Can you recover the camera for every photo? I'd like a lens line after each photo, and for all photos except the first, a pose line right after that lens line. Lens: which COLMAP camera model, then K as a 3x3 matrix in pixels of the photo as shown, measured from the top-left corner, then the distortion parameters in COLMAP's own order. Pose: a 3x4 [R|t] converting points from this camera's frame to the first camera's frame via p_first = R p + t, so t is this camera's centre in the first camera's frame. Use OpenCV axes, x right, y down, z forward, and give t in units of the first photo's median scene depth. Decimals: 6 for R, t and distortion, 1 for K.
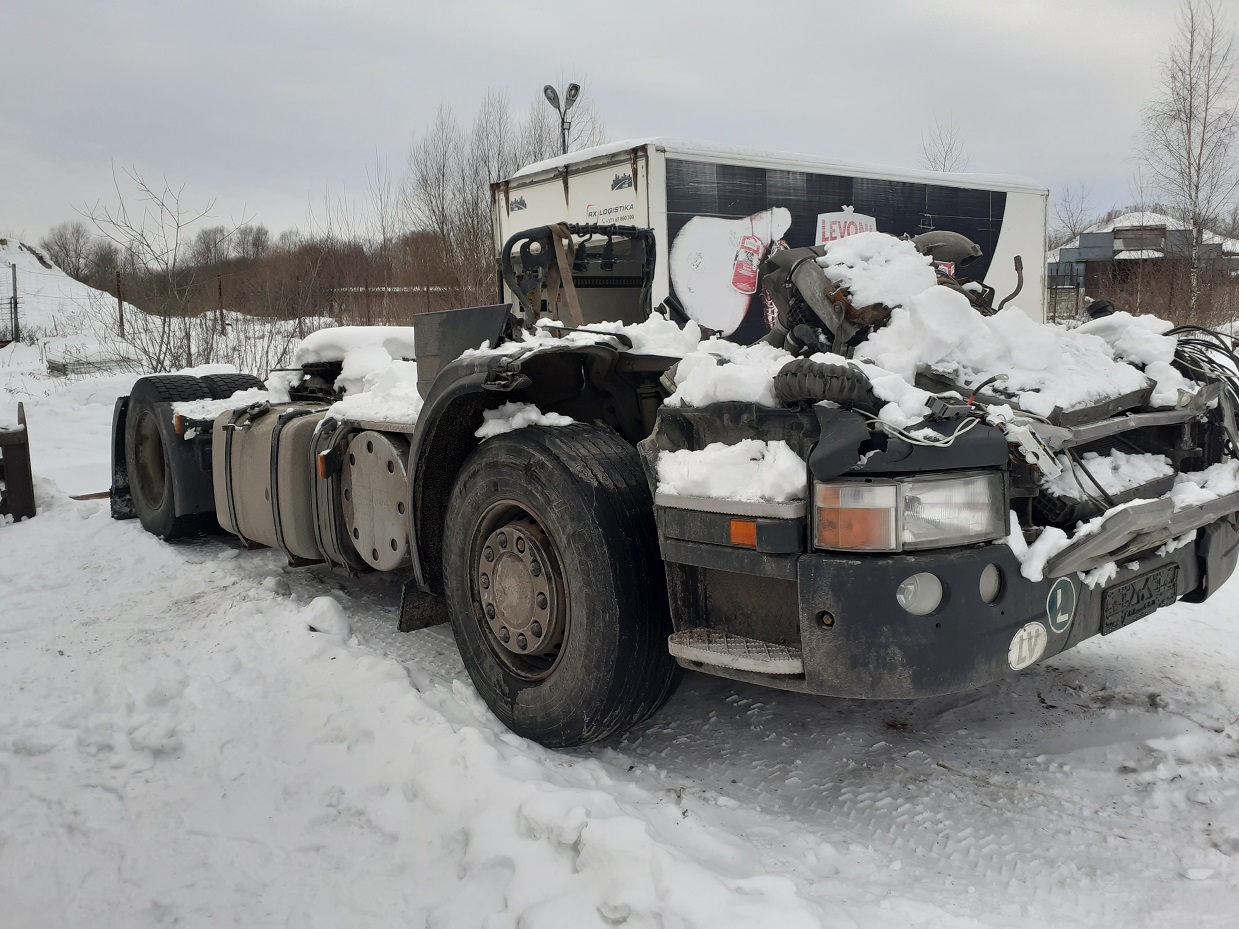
lens RADIAL K [[980.6, 0, 619.5], [0, 980.6, 464.5], [0, 0, 1]] dist [0.033941, -0.030982]
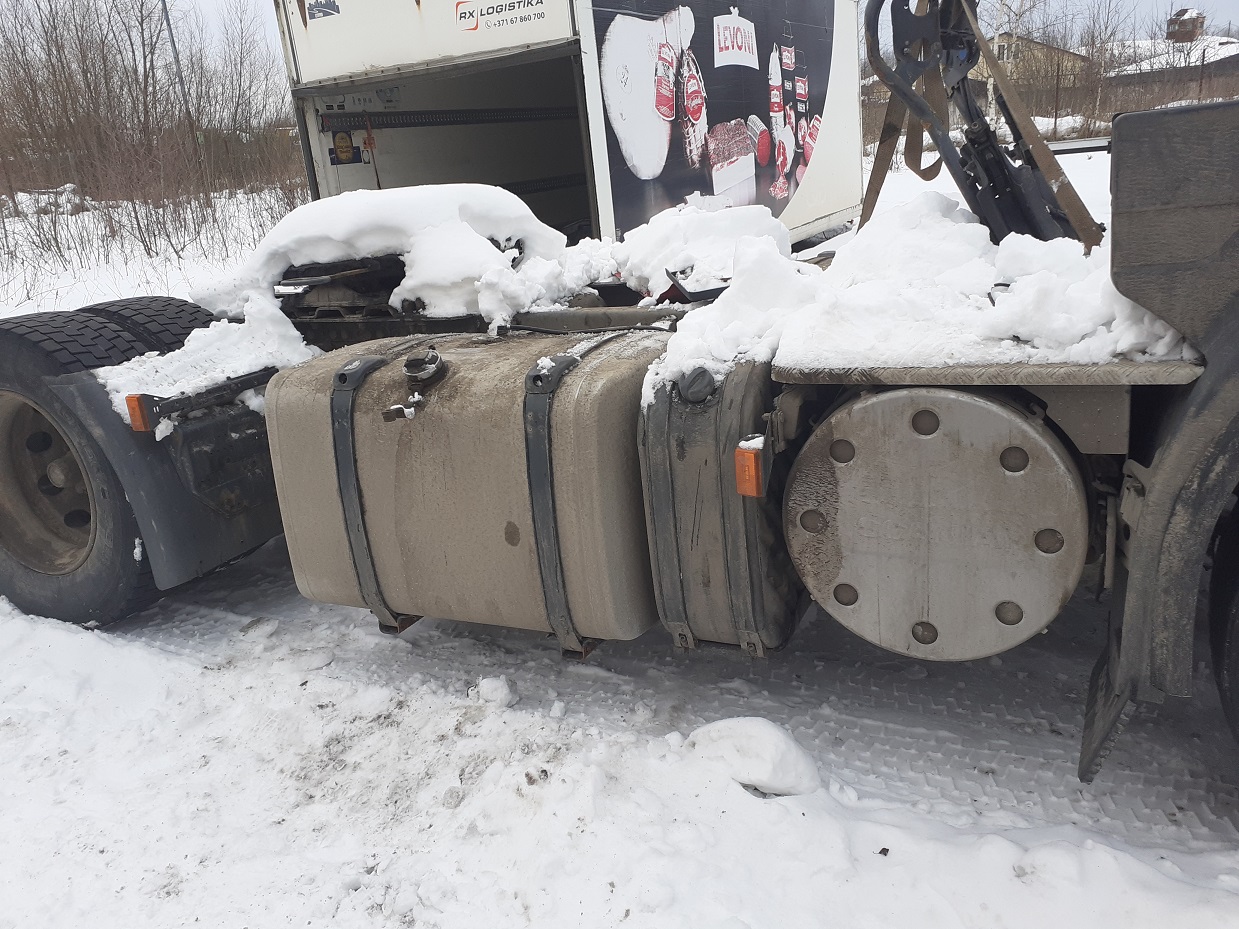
lens RADIAL K [[980.6, 0, 619.5], [0, 980.6, 464.5], [0, 0, 1]] dist [0.033941, -0.030982]
pose [[0.920545, -0.175158, 0.349164, -0.393189], [0.123578, 0.978510, 0.165066, -0.066265], [-0.370573, -0.108802, 0.922409, 0.436256]]
